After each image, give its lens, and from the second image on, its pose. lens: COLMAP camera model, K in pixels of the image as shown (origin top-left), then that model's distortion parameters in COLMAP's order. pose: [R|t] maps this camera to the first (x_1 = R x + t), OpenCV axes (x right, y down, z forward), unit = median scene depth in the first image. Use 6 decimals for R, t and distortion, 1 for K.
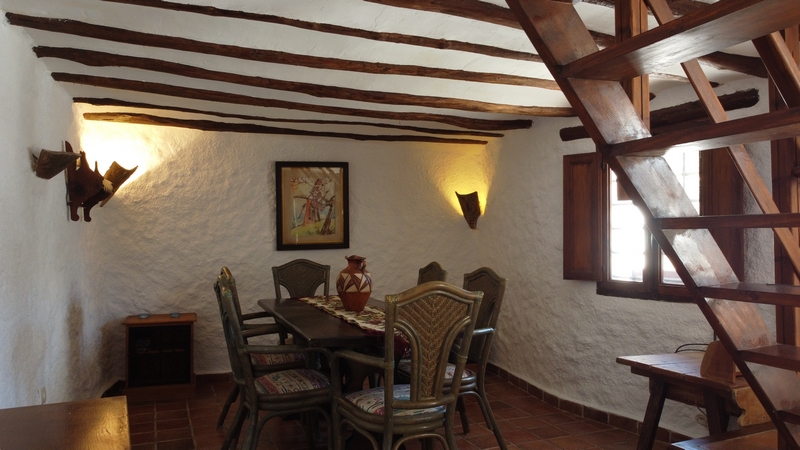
lens RADIAL K [[604.5, 0, 400.0], [0, 604.5, 225.0], [0, 0, 1]] dist [-0.000794, -0.002816]
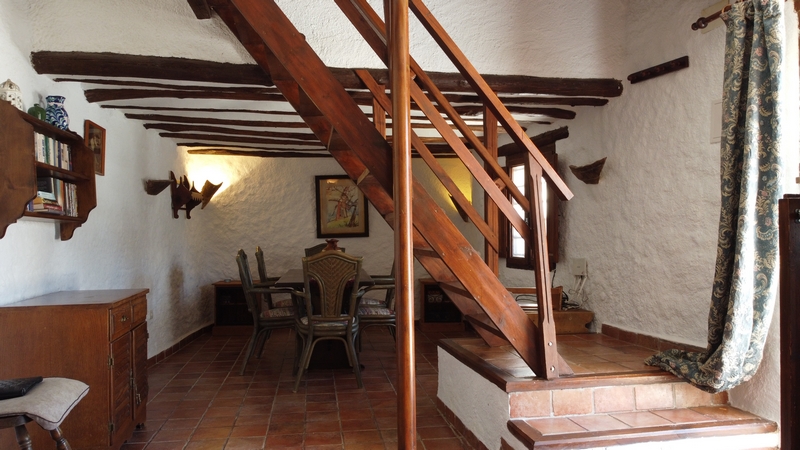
lens RADIAL K [[604.5, 0, 400.0], [0, 604.5, 225.0], [0, 0, 1]] dist [-0.000794, -0.002816]
pose [[0.969697, -0.006475, -0.244223, 0.369947], [0.008148, 0.999950, 0.005843, 0.005067], [0.244173, -0.007656, 0.969701, -0.369255]]
